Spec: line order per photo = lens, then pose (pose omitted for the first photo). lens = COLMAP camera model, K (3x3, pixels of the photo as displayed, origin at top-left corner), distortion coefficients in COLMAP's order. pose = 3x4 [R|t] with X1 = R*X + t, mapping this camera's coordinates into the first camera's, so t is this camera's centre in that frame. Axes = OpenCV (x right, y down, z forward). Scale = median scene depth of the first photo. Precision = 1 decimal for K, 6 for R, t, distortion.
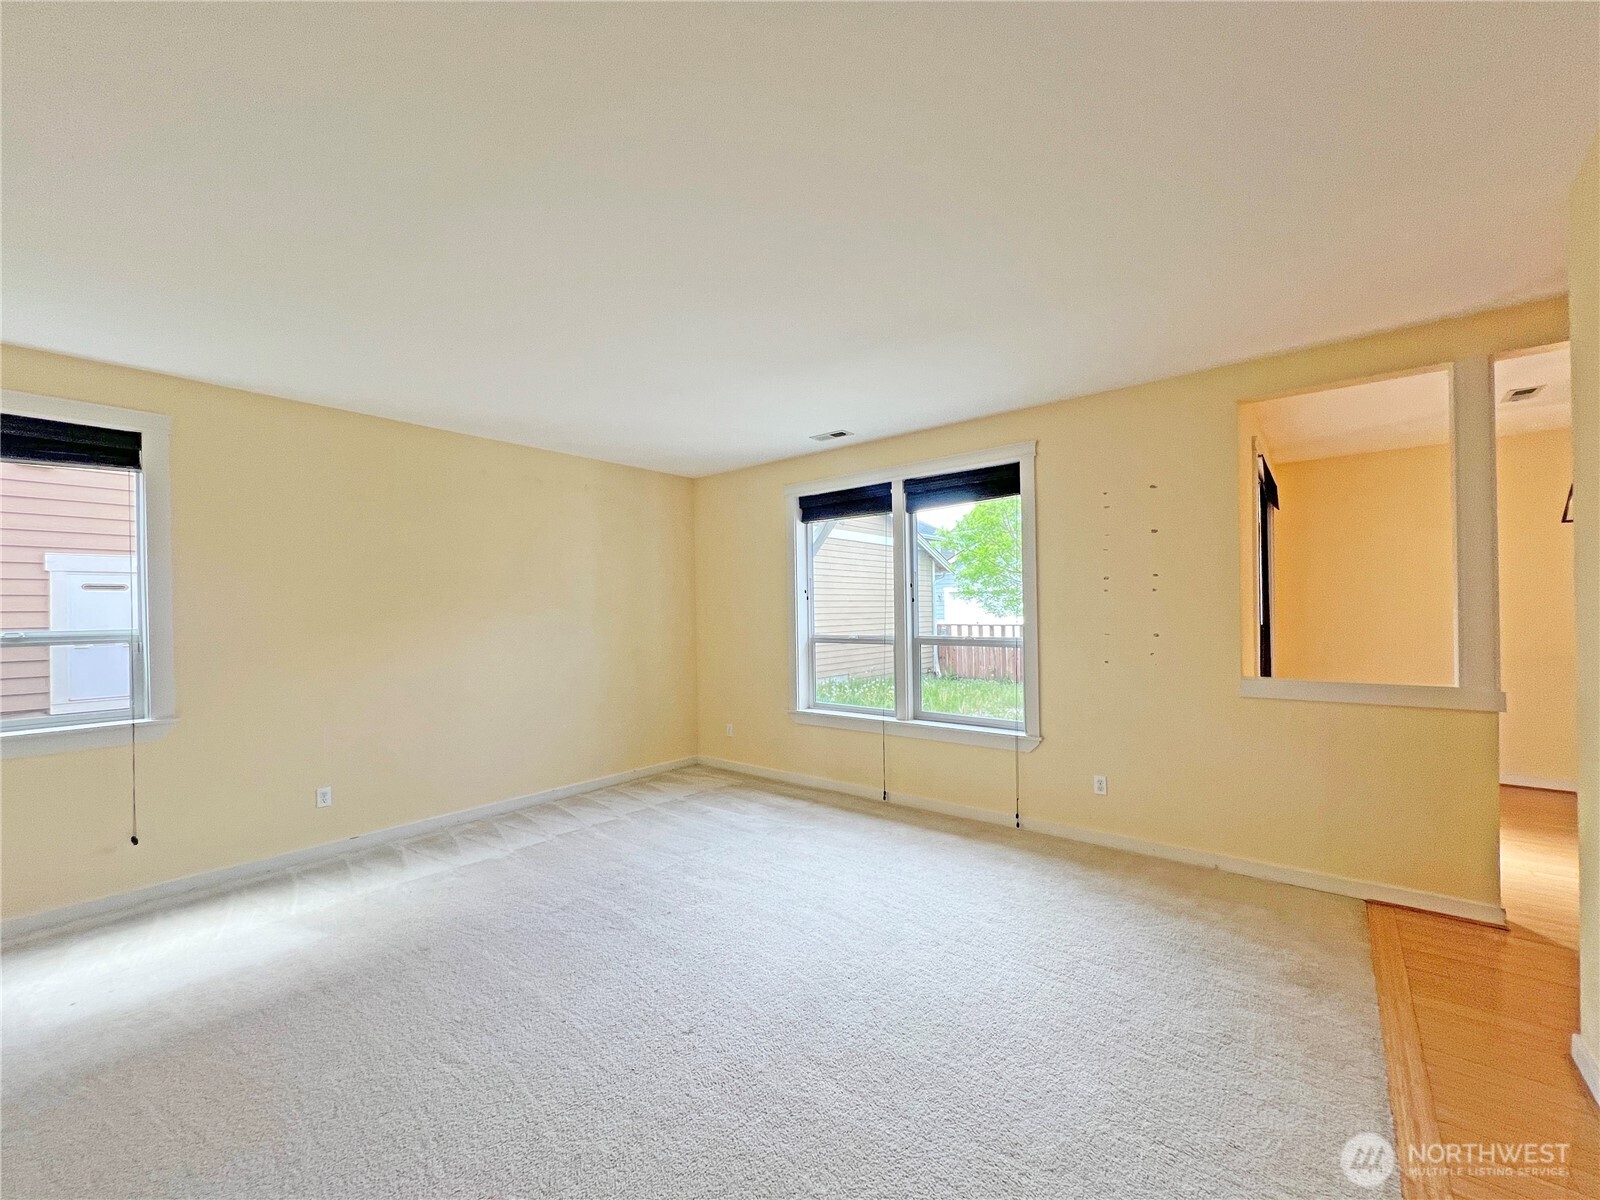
lens RADIAL K [[637.4, 0, 809.8], [0, 637.4, 613.3], [0, 0, 1]] dist [-0.002522, -0.000230]
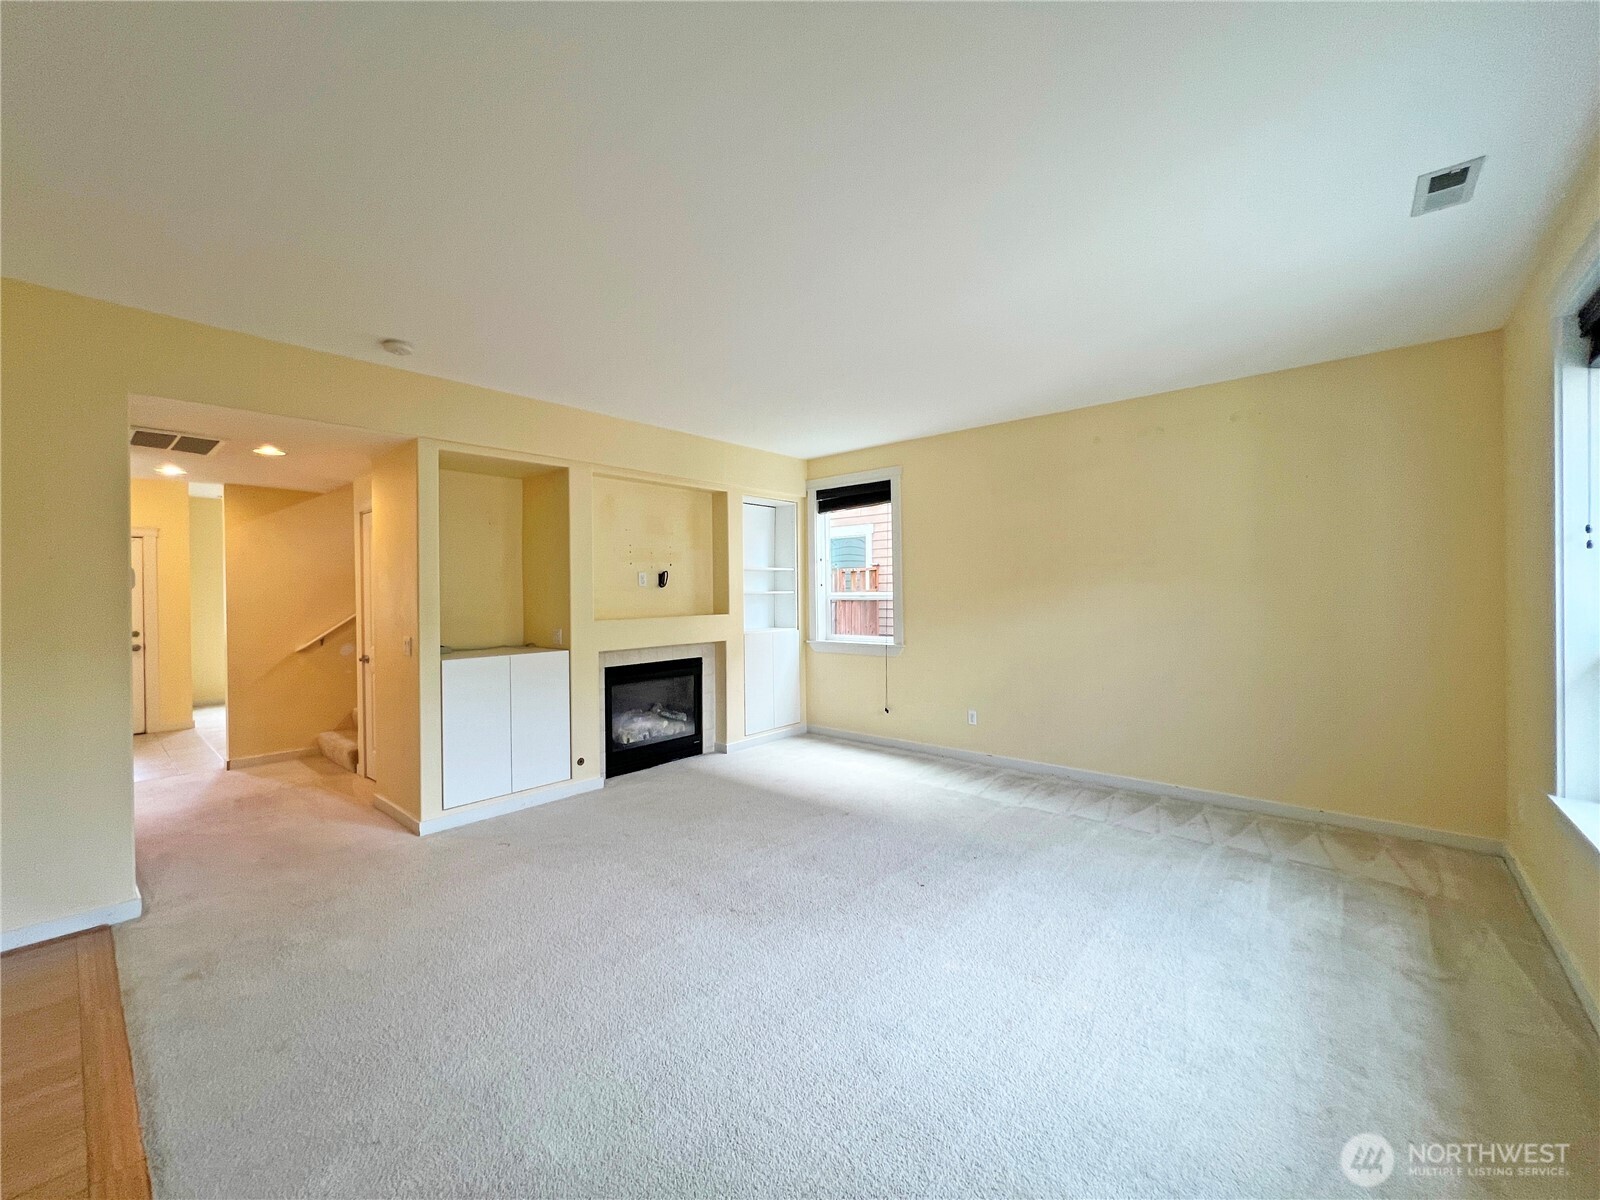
lens RADIAL K [[650.5, 0, 797.3], [0, 650.5, 594.2], [0, 0, 1]] dist [0.002026, 0.000063]
pose [[-0.033817, 0.017419, -0.999276, 0.524653], [0.006262, 0.999832, 0.017216, -0.000532], [0.999408, -0.005675, -0.033921, 0.559921]]
